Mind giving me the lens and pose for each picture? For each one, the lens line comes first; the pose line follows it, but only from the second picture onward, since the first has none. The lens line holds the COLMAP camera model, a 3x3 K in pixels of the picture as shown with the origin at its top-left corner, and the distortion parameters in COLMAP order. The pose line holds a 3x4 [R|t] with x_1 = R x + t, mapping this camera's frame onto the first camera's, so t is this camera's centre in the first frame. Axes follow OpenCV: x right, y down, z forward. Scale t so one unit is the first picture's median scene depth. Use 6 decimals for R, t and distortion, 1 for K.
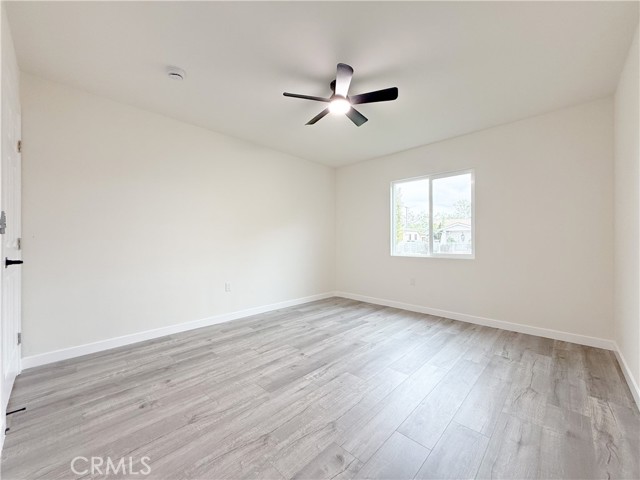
lens RADIAL K [[255.9, 0, 318.7], [0, 255.9, 240.2], [0, 0, 1]] dist [-0.001114, 0.000126]
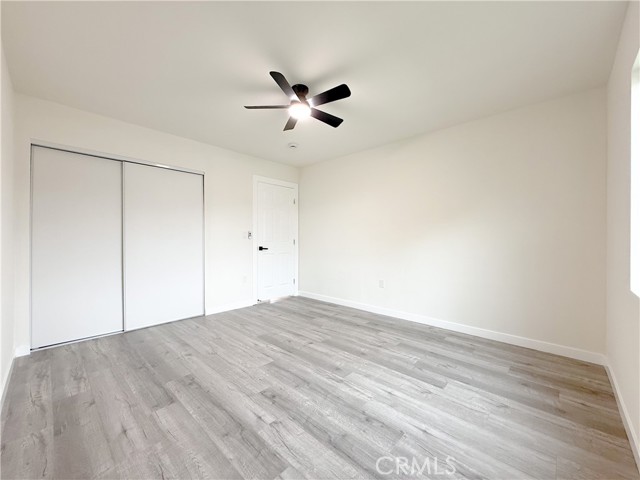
lens RADIAL K [[255.9, 0, 318.7], [0, 255.9, 240.2], [0, 0, 1]] dist [-0.001114, 0.000126]
pose [[0.018888, 0.005779, -0.999805, 0.996728], [-0.000559, 0.999983, 0.005769, -0.012426], [0.999821, 0.000450, 0.018891, 0.954370]]
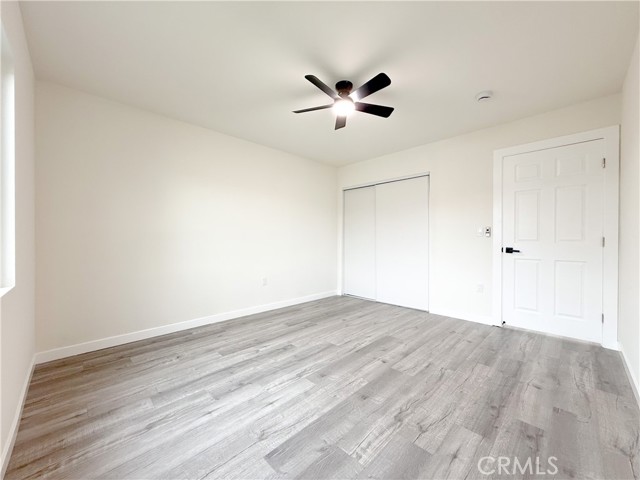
lens RADIAL K [[255.9, 0, 318.7], [0, 255.9, 240.2], [0, 0, 1]] dist [-0.001114, 0.000126]
pose [[-0.999752, 0.002597, 0.022129, 0.143293], [0.002623, 0.999996, 0.001124, 0.001801], [-0.022126, 0.001181, -0.999754, 1.824231]]
